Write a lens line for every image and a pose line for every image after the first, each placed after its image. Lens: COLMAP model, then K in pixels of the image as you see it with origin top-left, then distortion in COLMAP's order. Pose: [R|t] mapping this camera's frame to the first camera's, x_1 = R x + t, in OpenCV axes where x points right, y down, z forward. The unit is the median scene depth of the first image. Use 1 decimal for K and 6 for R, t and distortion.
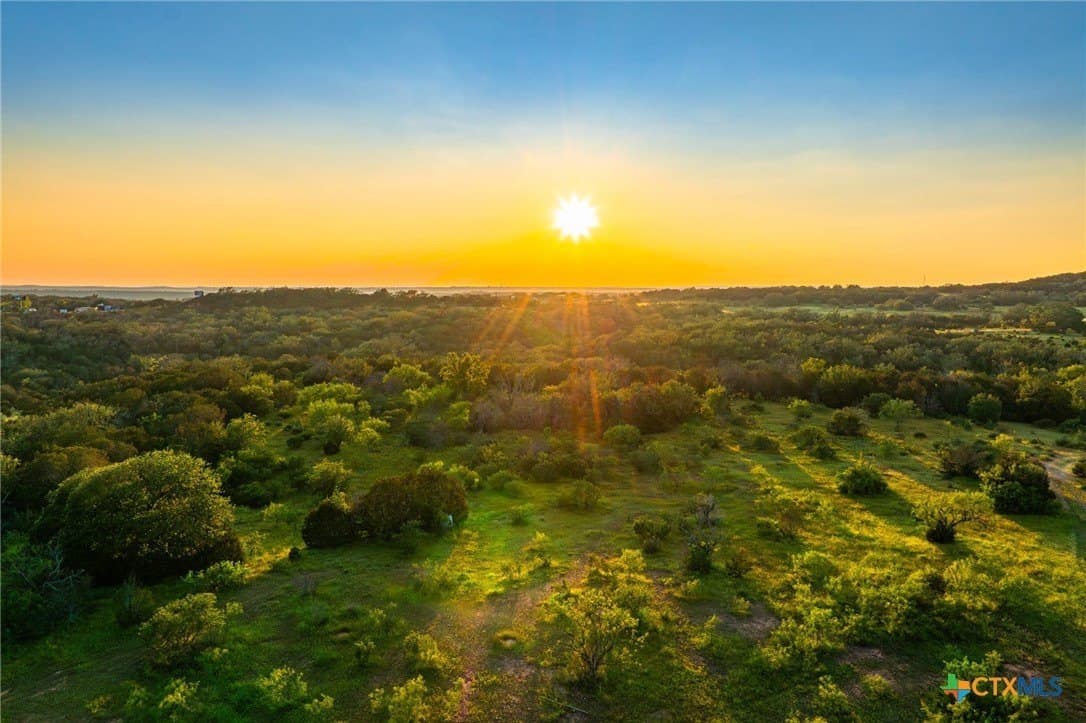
lens RADIAL K [[806.8, 0, 543.4], [0, 806.8, 365.7], [0, 0, 1]] dist [-0.005702, -0.002557]
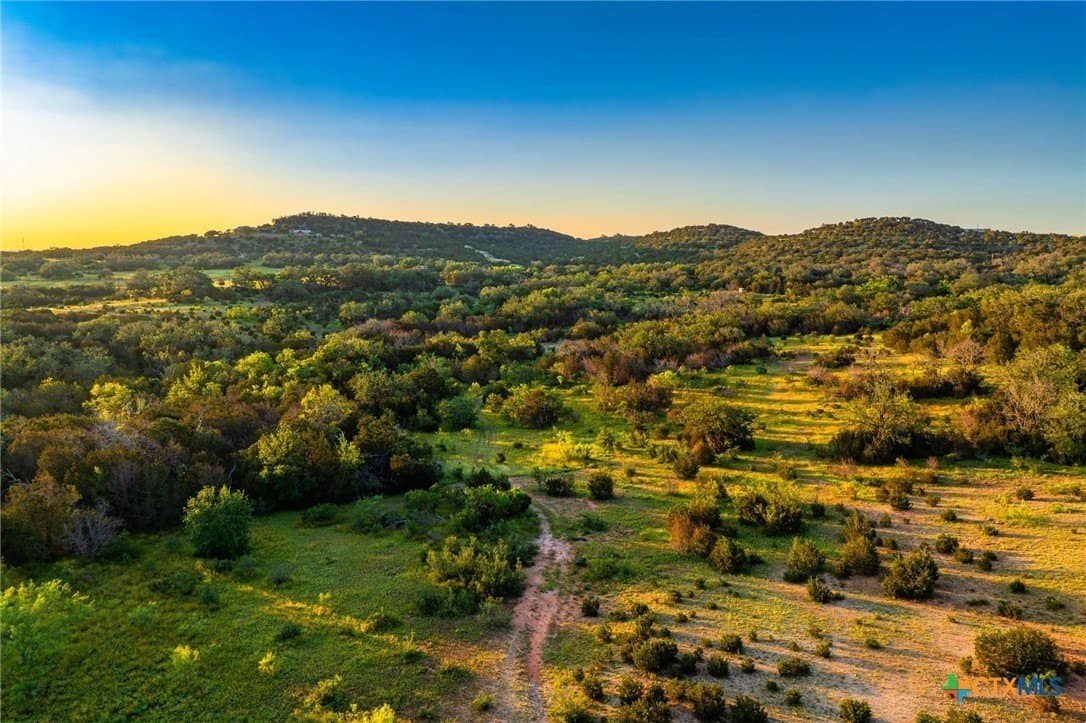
lens RADIAL K [[806.8, 0, 545.5], [0, 806.8, 365.9], [0, 0, 1]] dist [-0.005702, -0.002557]
pose [[0.531580, -0.125628, 0.837640, 0.075029], [0.087481, 0.991794, 0.093231, -0.017032], [-0.842478, 0.023718, 0.538208, 0.163439]]
